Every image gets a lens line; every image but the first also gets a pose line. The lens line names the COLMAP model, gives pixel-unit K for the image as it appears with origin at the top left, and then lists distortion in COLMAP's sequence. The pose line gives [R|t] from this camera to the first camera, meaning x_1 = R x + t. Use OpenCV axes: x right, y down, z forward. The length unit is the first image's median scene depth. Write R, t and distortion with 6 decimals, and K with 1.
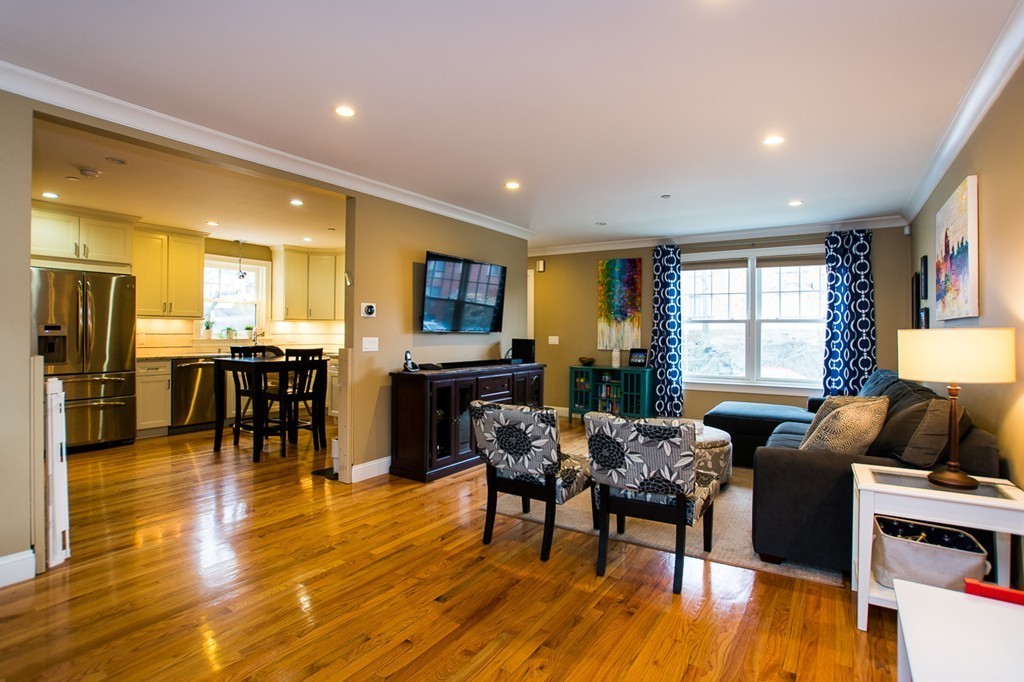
lens RADIAL K [[511.6, 0, 523.0], [0, 511.6, 334.5], [0, 0, 1]] dist [0.000673, 0.000469]
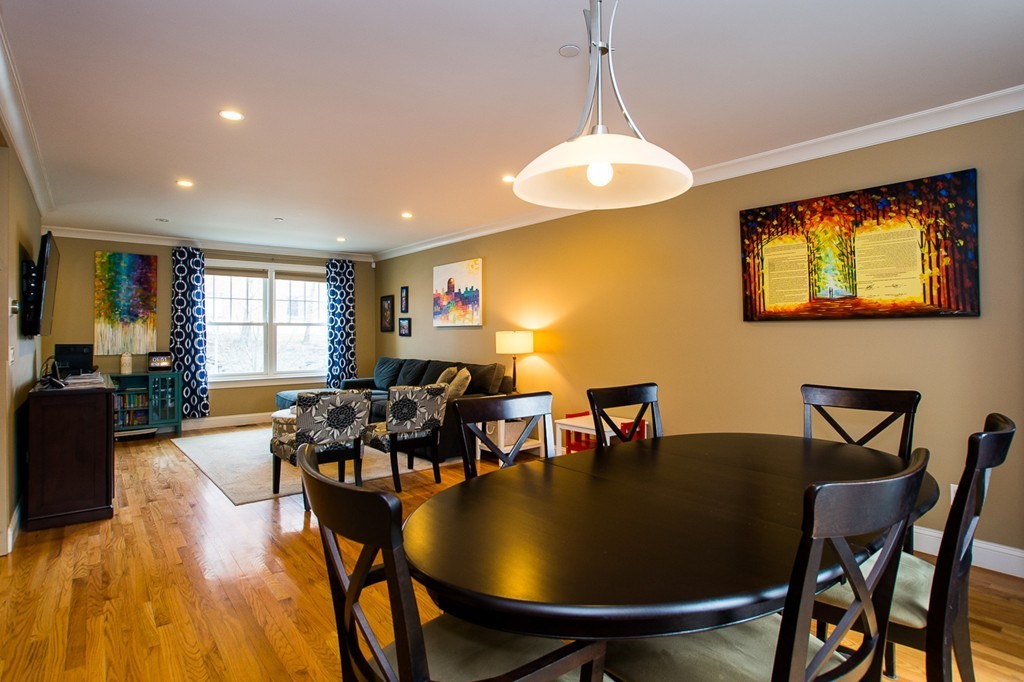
lens RADIAL K [[574.2, 0, 494.5], [0, 574.2, 327.6], [0, 0, 1]] dist [0.001303, 0.001825]
pose [[0.353221, -0.000816, 0.935539, -0.592392], [0.012269, 0.999918, -0.003760, -0.006060], [-0.935459, 0.012806, 0.353202, 0.049517]]
